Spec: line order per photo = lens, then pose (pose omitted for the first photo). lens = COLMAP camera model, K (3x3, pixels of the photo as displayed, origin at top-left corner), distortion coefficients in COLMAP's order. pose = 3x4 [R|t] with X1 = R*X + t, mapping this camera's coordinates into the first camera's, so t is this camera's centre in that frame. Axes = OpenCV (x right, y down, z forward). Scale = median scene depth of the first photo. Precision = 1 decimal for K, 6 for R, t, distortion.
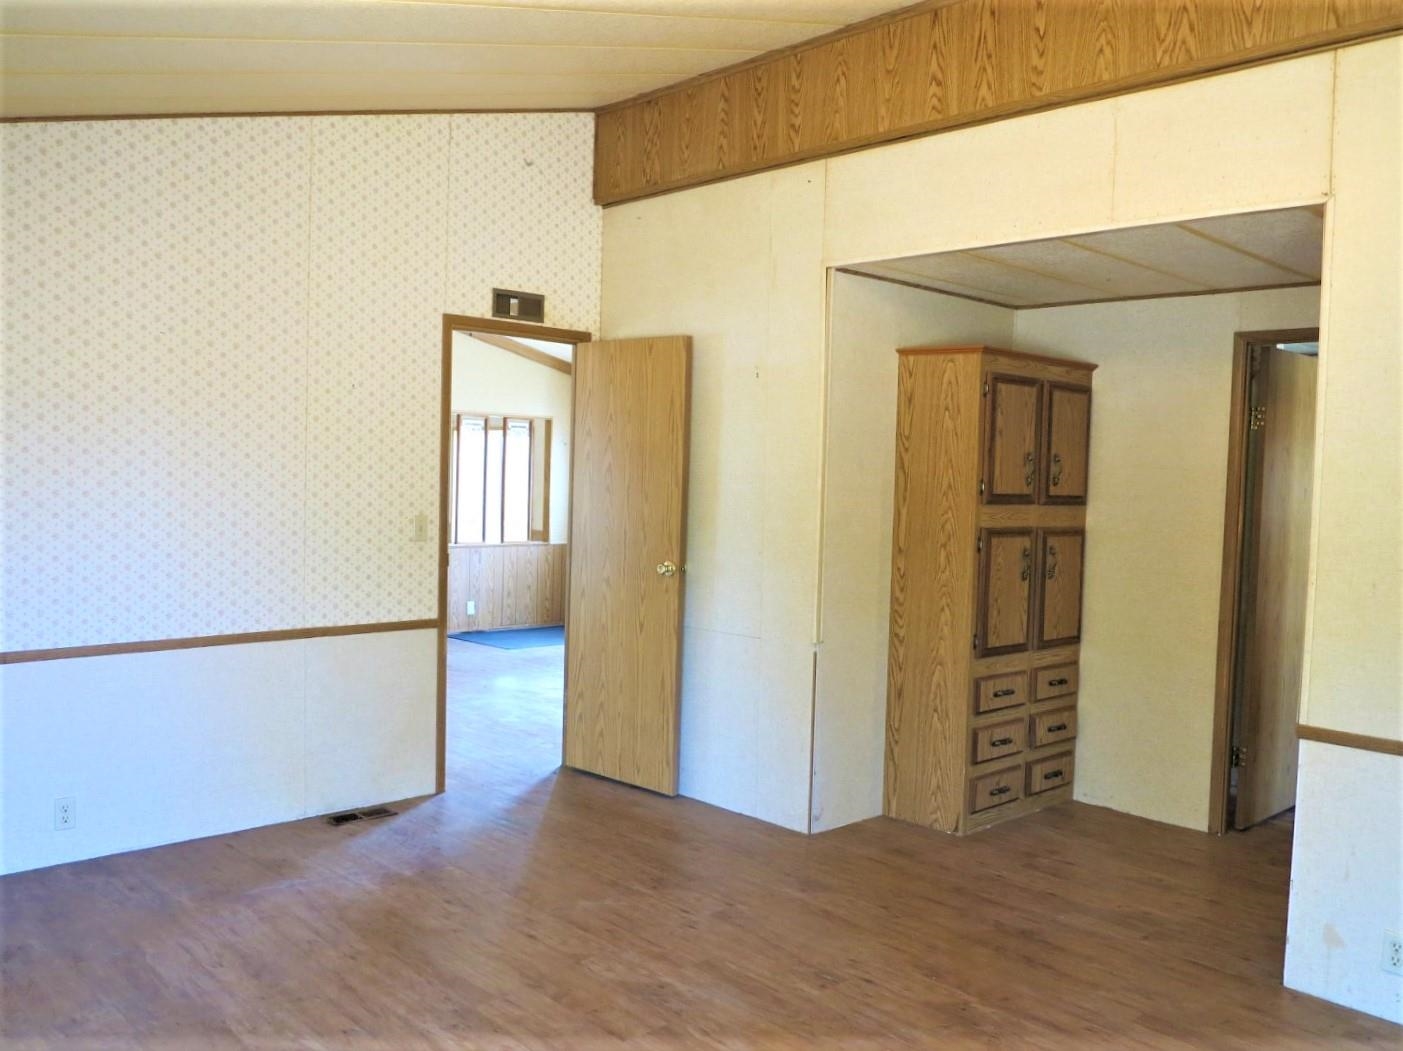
lens RADIAL K [[1154.5, 0, 687.6], [0, 1154.5, 522.8], [0, 0, 1]] dist [-0.049355, 0.026541]
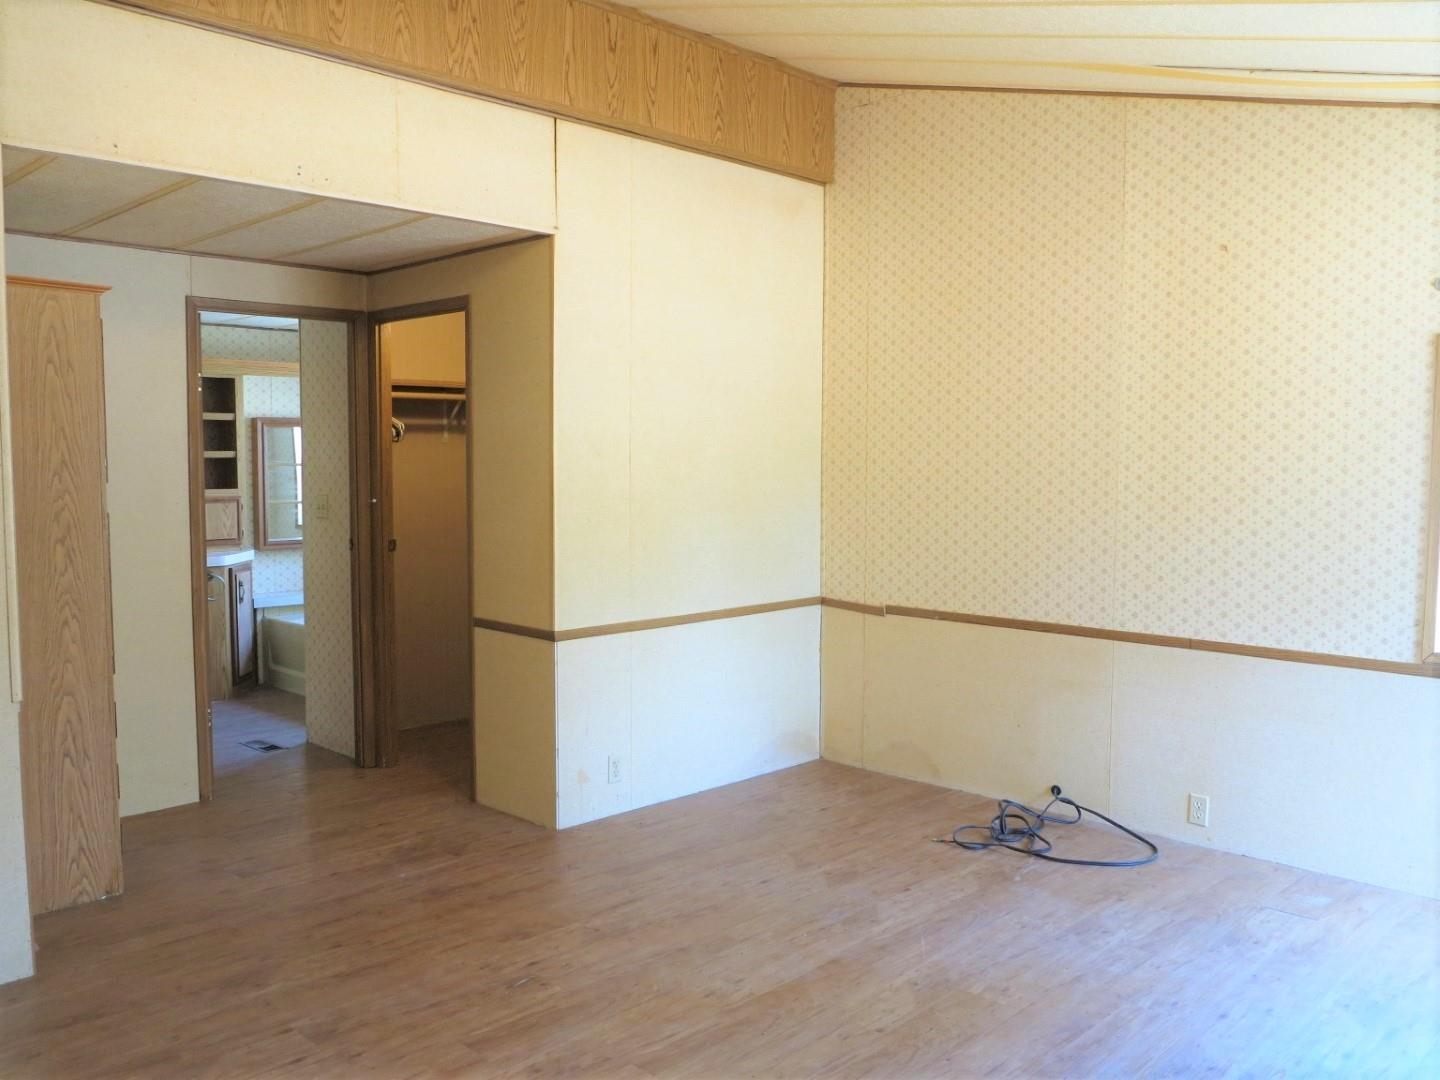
lens RADIAL K [[1184.9, 0, 704.7], [0, 1184.9, 541.2], [0, 0, 1]] dist [-0.049355, 0.026541]
pose [[-0.030996, -0.104165, 0.994077, -0.714826], [0.040143, 0.993623, 0.105370, -0.056716], [-0.998713, 0.043171, -0.026617, 0.749731]]
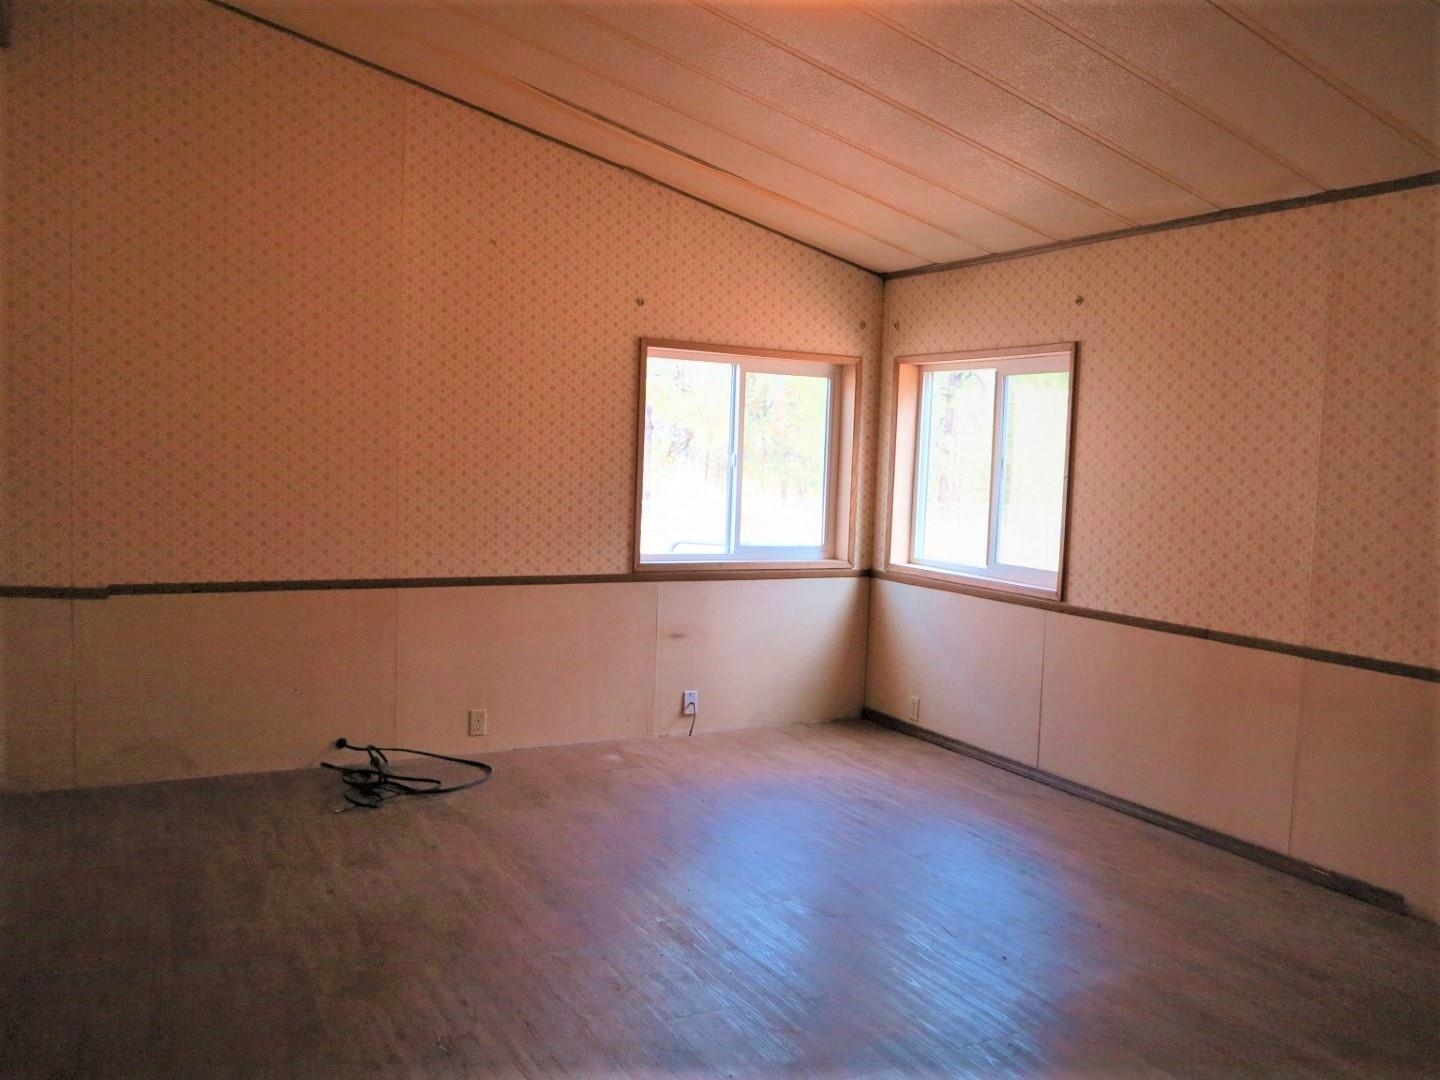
lens RADIAL K [[1184.9, 0, 710.6], [0, 1184.9, 542.7], [0, 0, 1]] dist [-0.049355, 0.026541]
pose [[-0.959631, -0.083828, 0.268479, -0.203574], [-0.050088, 0.990228, 0.130153, -0.047291], [-0.276766, 0.111451, -0.954452, 1.458137]]
